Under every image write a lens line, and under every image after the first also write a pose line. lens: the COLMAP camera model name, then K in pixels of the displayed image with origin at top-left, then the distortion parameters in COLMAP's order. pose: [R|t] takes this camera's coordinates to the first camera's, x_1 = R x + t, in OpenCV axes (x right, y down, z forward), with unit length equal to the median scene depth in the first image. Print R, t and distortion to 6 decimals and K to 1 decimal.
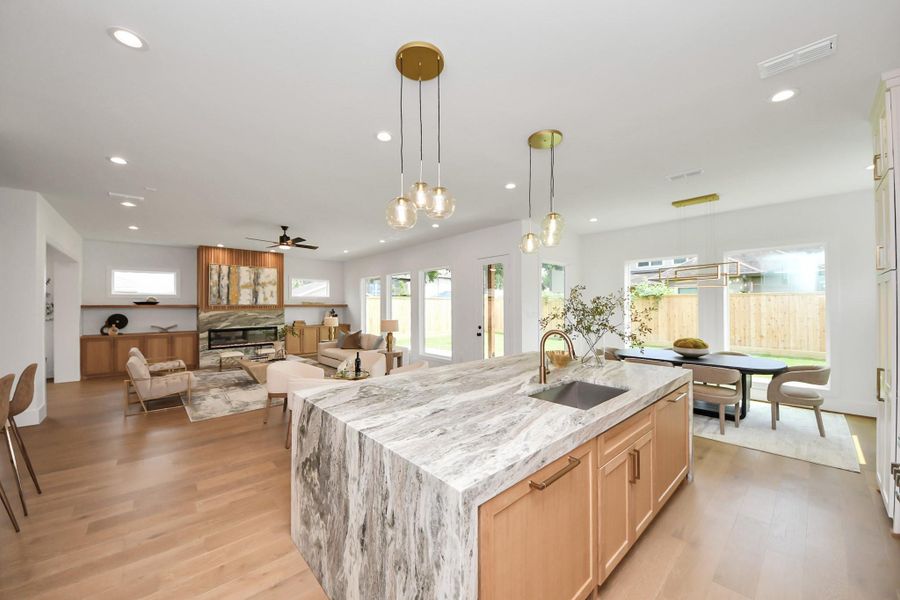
lens RADIAL K [[346.9, 0, 450.1], [0, 346.9, 301.3], [0, 0, 1]] dist [-0.001627, -0.000388]
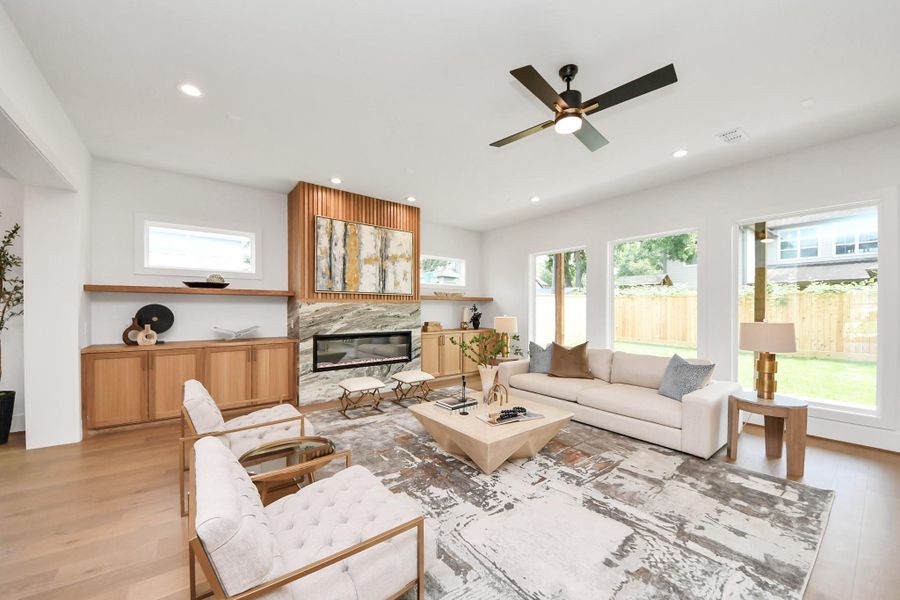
lens RADIAL K [[333.5, 0, 449.4], [0, 333.5, 309.9], [0, 0, 1]] dist [-0.002153, -0.000519]
pose [[0.999055, 0.008732, -0.042581, -0.449314], [-0.008050, 0.999837, 0.016173, 0.029928], [0.042716, -0.015815, 0.998962, 0.469119]]
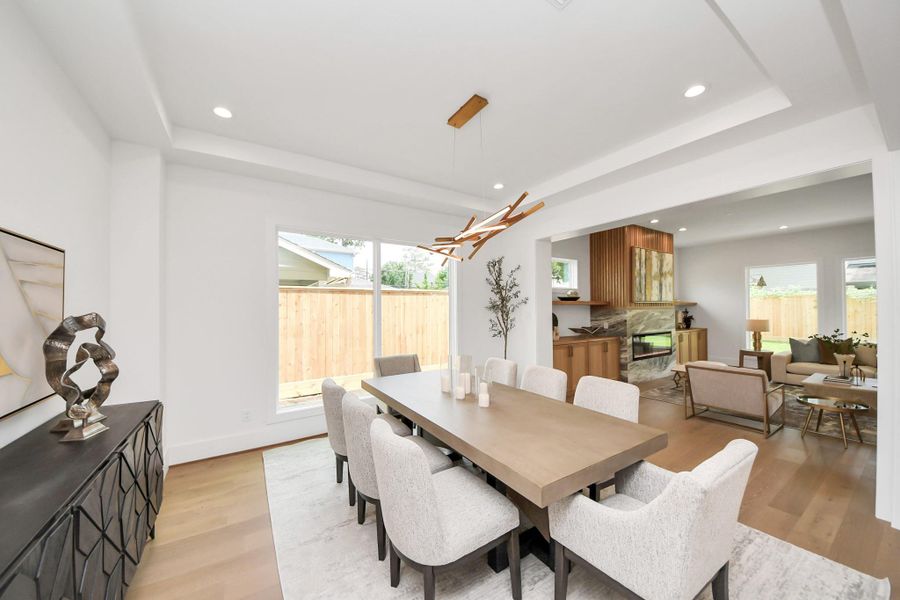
lens RADIAL K [[333.5, 0, 449.4], [0, 333.5, 309.9], [0, 0, 1]] dist [-0.002153, -0.000519]
pose [[0.991734, -0.003121, -0.128274, -0.978975], [0.004764, 0.999910, 0.012502, 0.017813], [0.128223, -0.013010, 0.991660, 0.226934]]
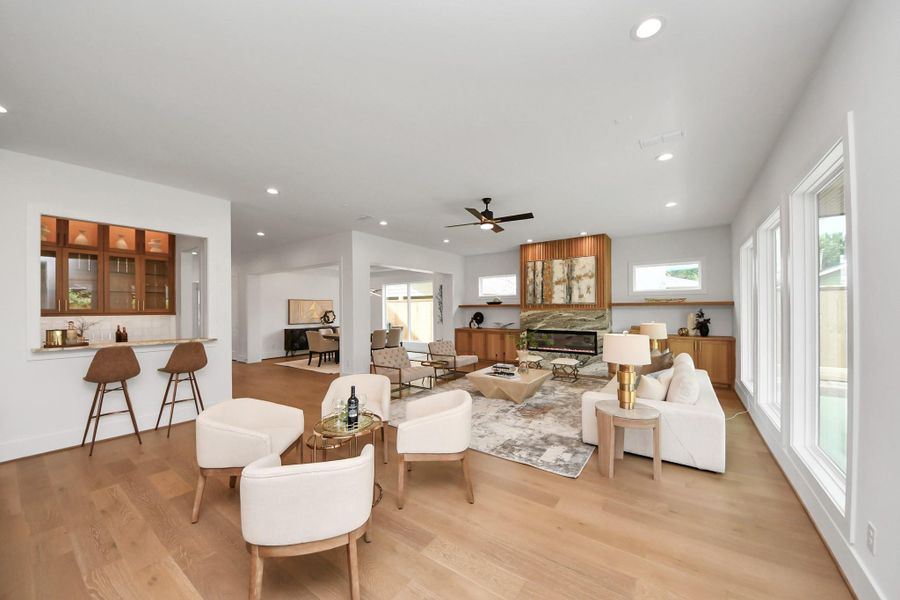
lens RADIAL K [[333.5, 0, 449.4], [0, 333.5, 309.9], [0, 0, 1]] dist [-0.002153, -0.000519]
pose [[0.217590, 0.003659, -0.976033, 0.169506], [0.012758, 0.999897, 0.006593, 0.017459], [0.975957, -0.013887, 0.217521, 0.571925]]
